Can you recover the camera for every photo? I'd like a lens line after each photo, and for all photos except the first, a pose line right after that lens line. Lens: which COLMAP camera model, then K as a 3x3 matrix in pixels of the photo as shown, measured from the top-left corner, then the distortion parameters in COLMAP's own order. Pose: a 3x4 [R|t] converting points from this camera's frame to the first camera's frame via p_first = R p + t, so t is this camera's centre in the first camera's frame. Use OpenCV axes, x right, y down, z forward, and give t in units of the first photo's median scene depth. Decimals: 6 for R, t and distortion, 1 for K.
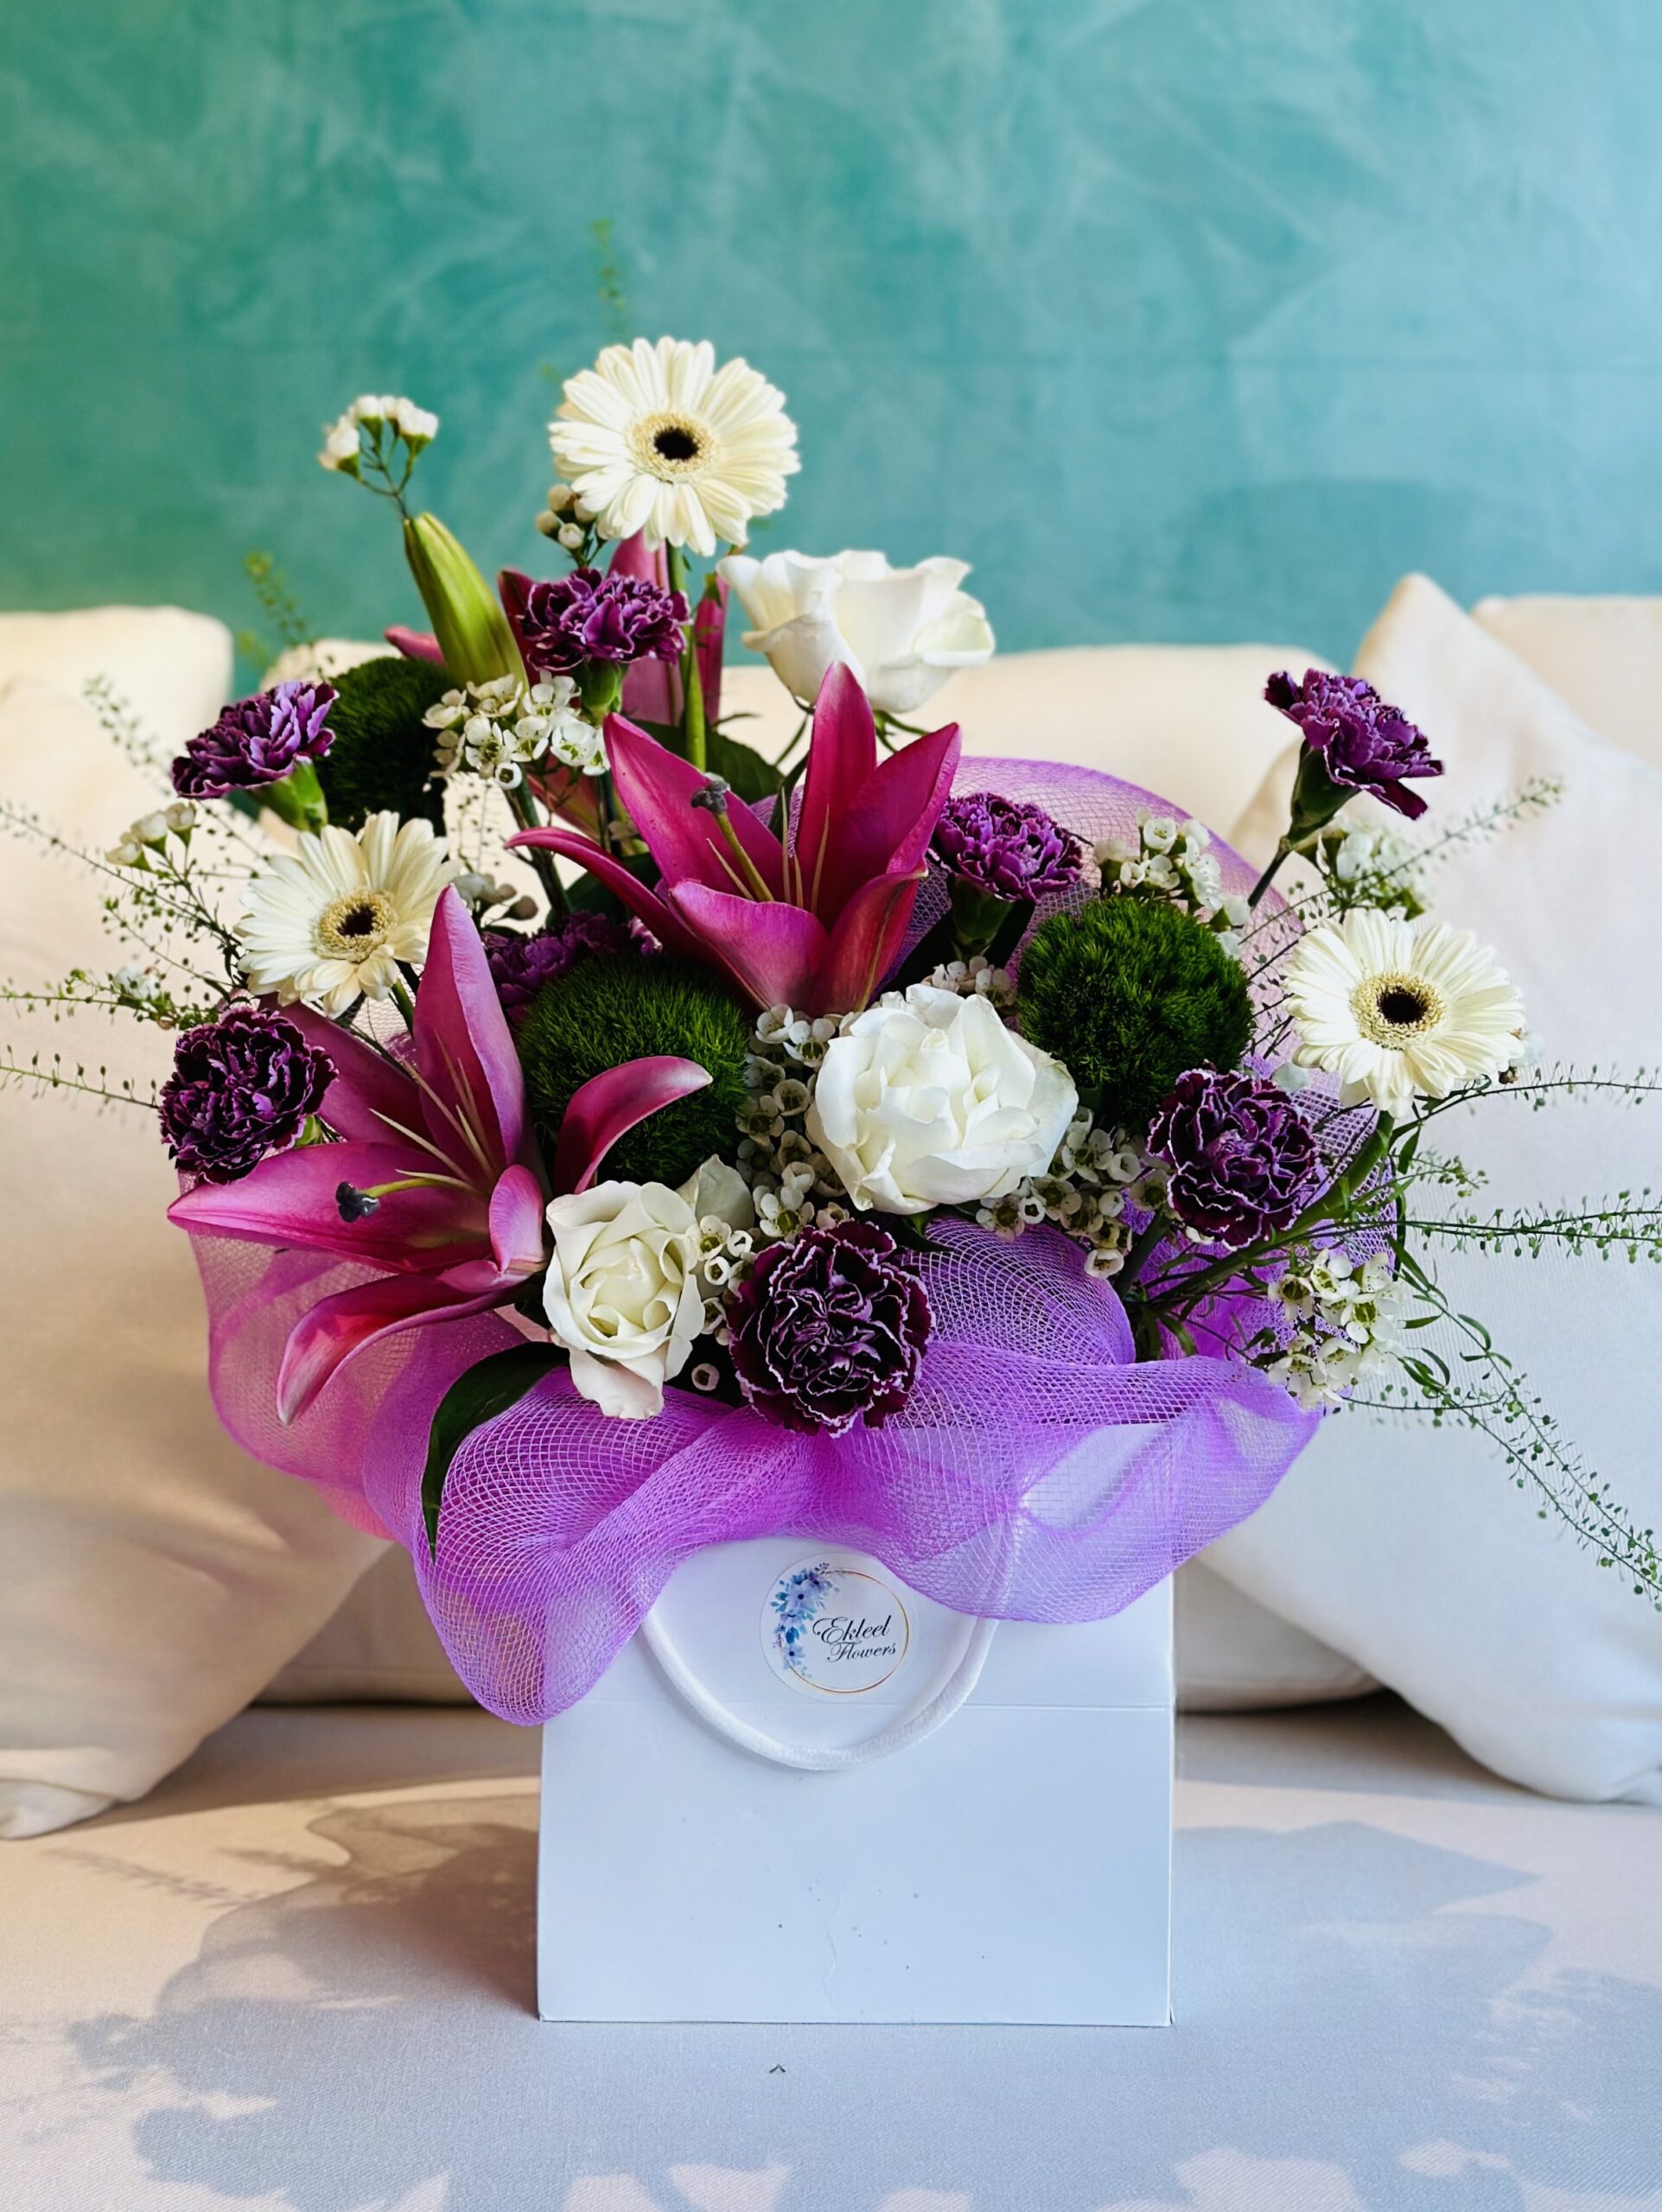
lens RADIAL K [[3720.2, 0, 819.1], [0, 3720.2, 800.3], [0, 0, 1]] dist [0.128672, 0.000000]
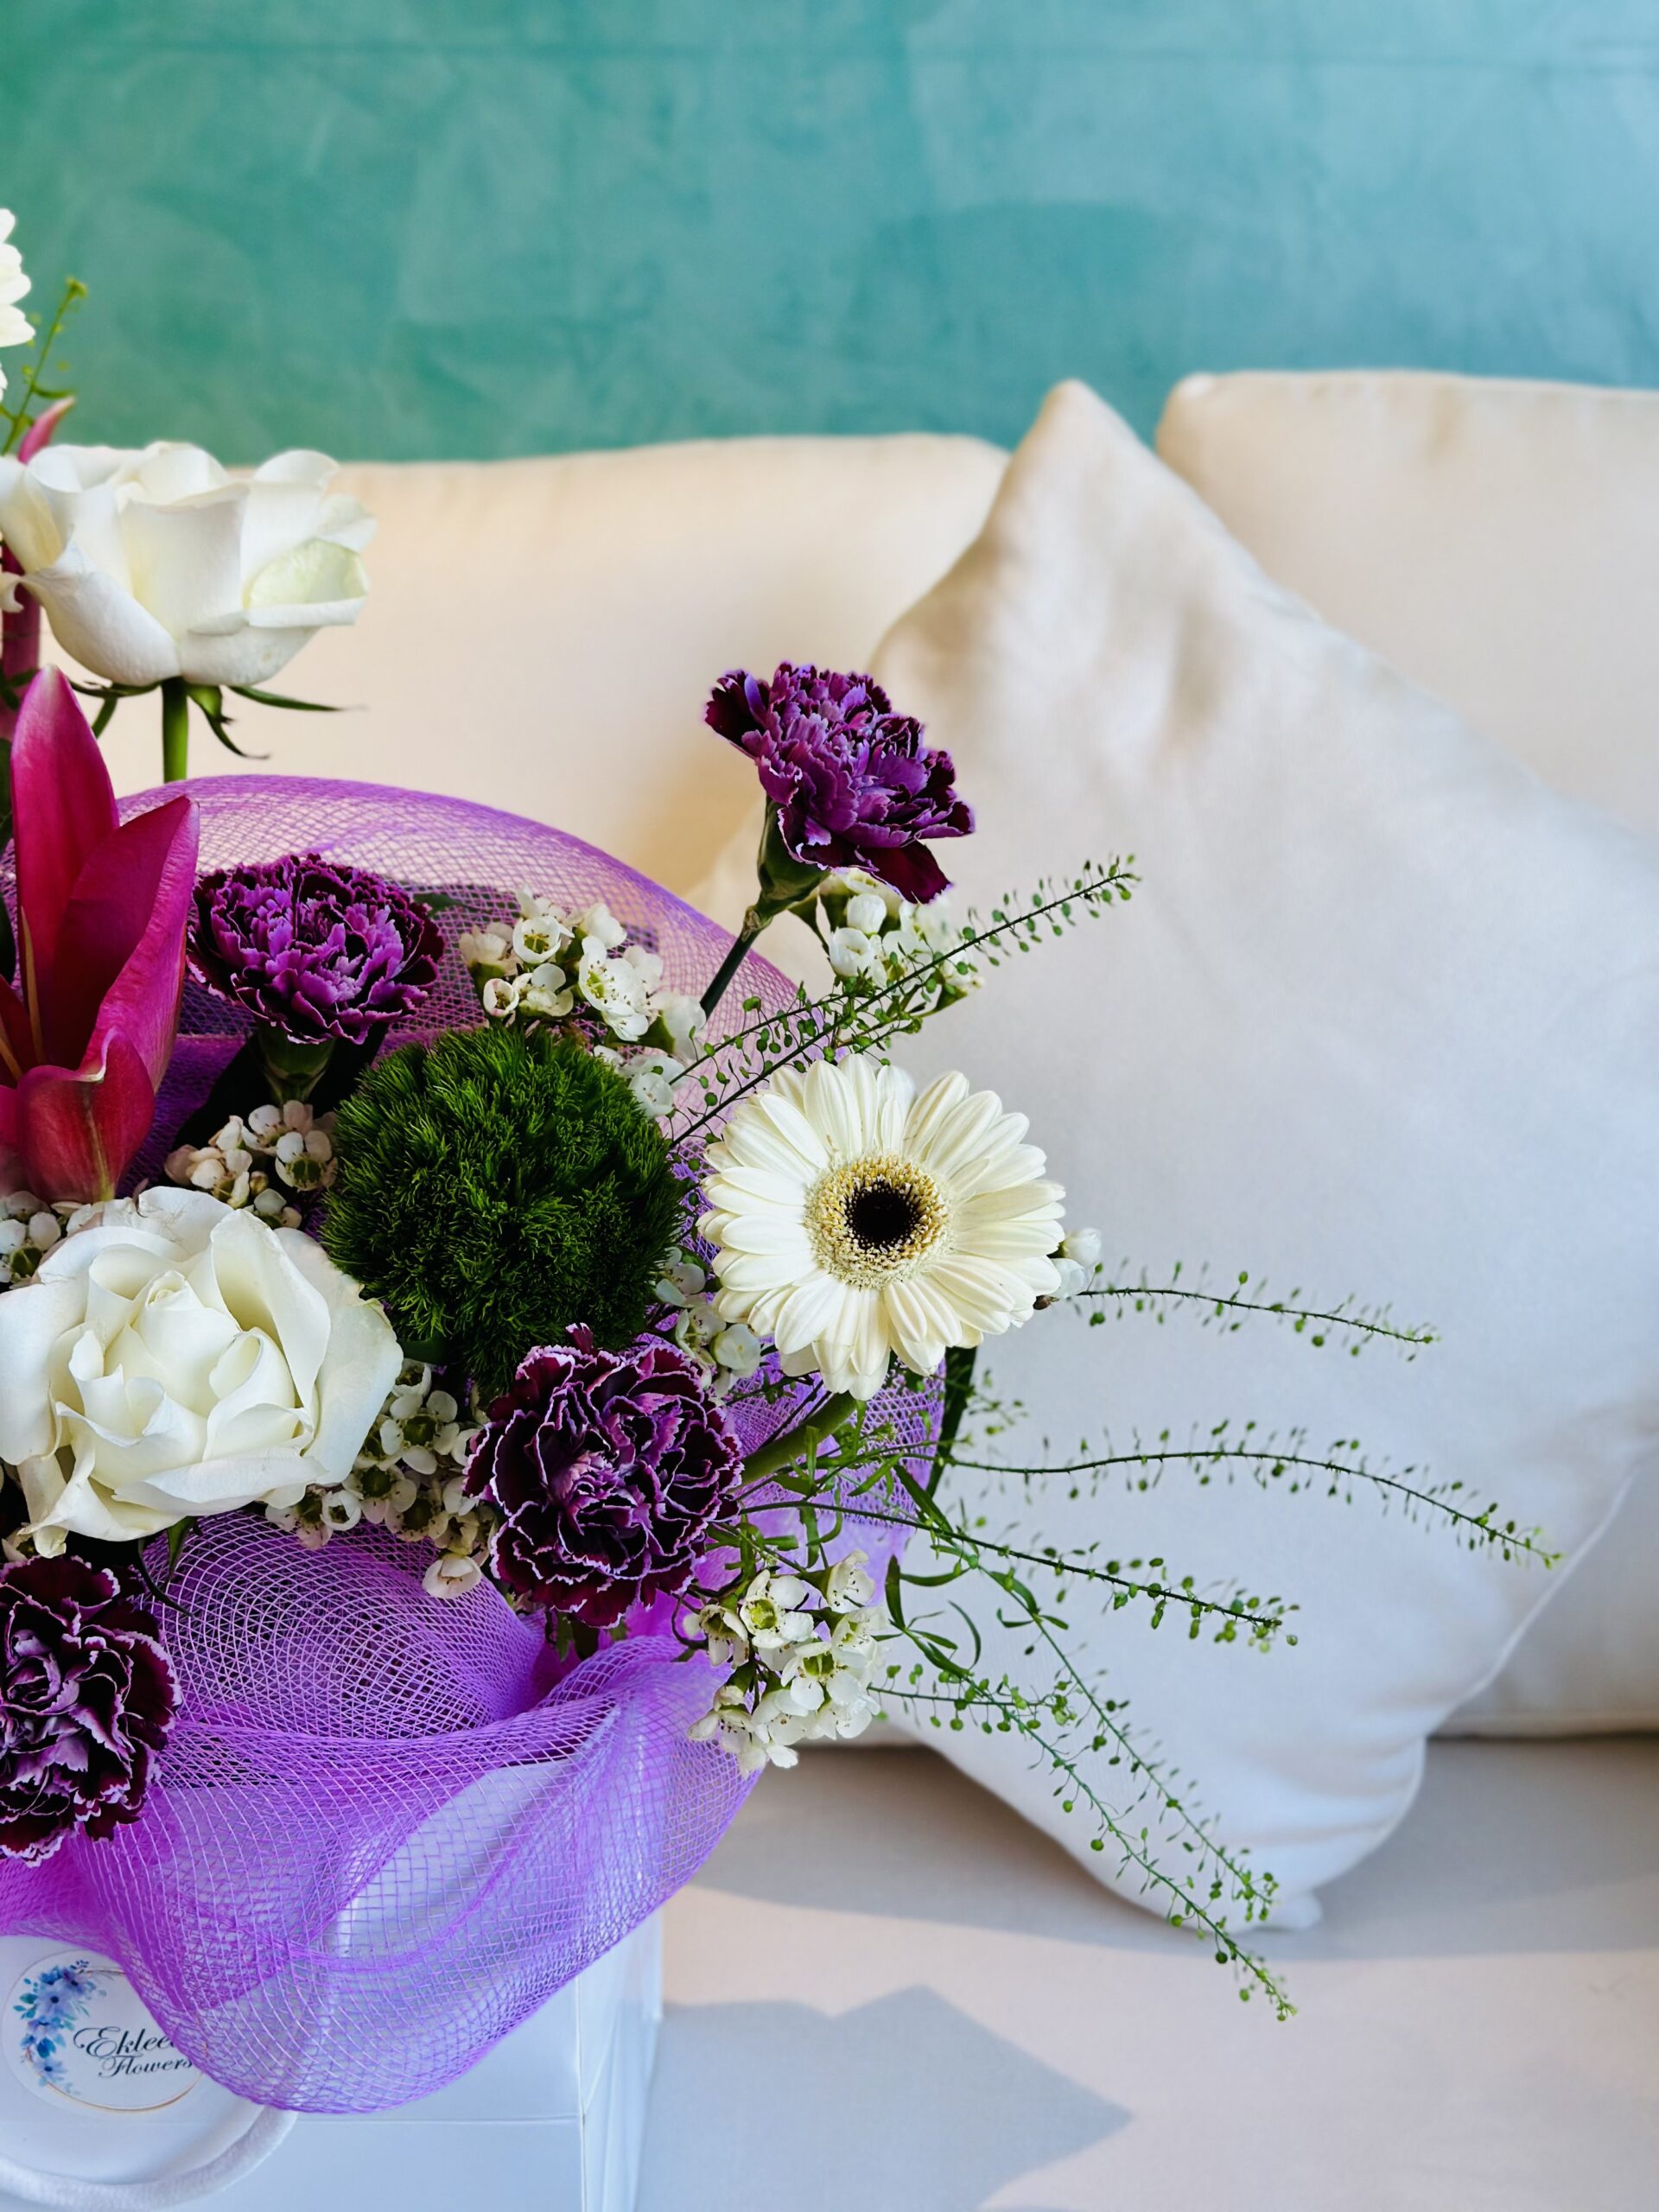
lens RADIAL K [[3094.8, 0, 810.1], [0, 3094.8, 1115.8], [0, 0, 1]] dist [0.120478, 0.000000]
pose [[0.999932, -0.009935, 0.006139, 0.136711], [0.008186, 0.971163, 0.238276, -0.092308], [-0.008329, -0.238209, 0.971178, 0.454860]]
